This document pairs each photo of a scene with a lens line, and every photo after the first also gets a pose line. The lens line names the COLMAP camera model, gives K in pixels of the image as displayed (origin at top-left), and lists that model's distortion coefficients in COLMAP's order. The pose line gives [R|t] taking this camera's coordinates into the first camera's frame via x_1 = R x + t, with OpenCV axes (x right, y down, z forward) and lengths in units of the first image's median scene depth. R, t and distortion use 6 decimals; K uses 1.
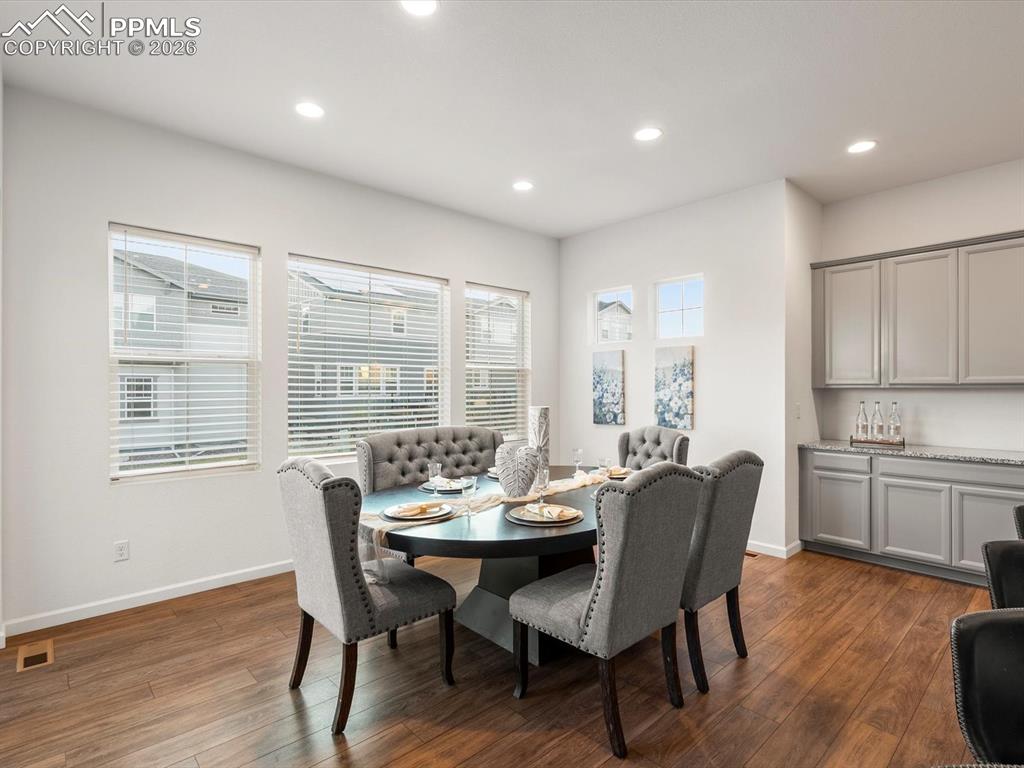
lens RADIAL K [[518.9, 0, 511.7], [0, 518.9, 388.3], [0, 0, 1]] dist [-0.001976, -0.000750]
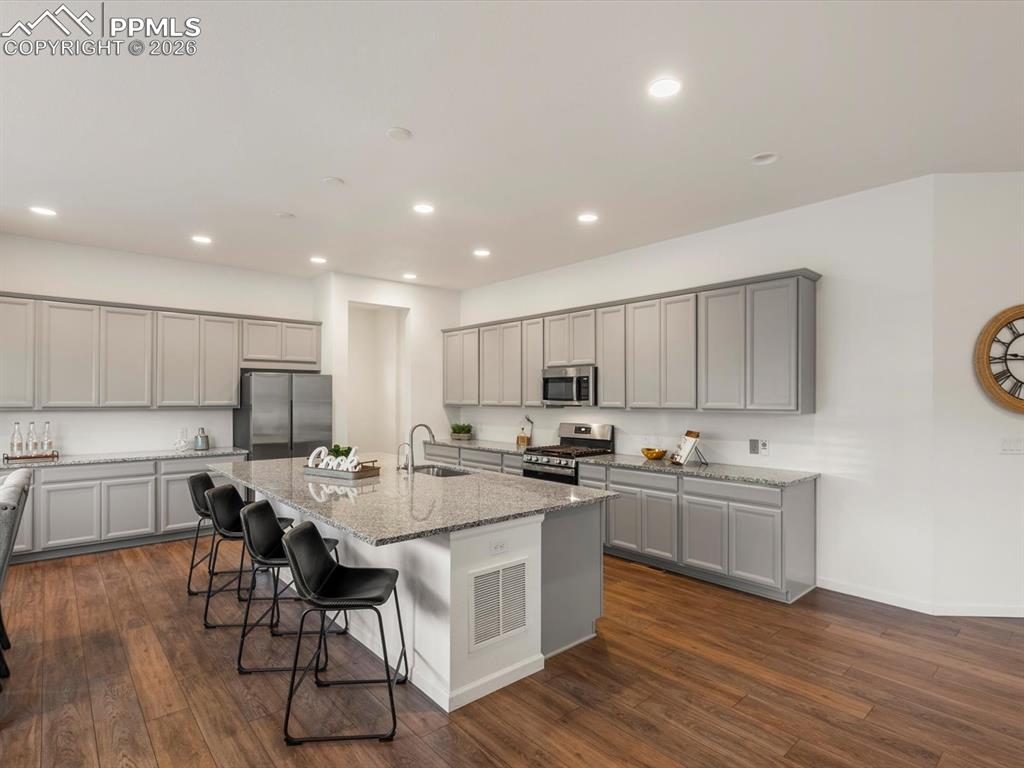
lens RADIAL K [[527.7, 0, 514.4], [0, 527.7, 396.7], [0, 0, 1]] dist [-0.002575, -0.000393]
pose [[0.015675, 0.005364, 0.999863, -0.458185], [-0.001552, 0.999985, -0.005341, -0.026580], [-0.999876, -0.001468, 0.015683, -0.098695]]
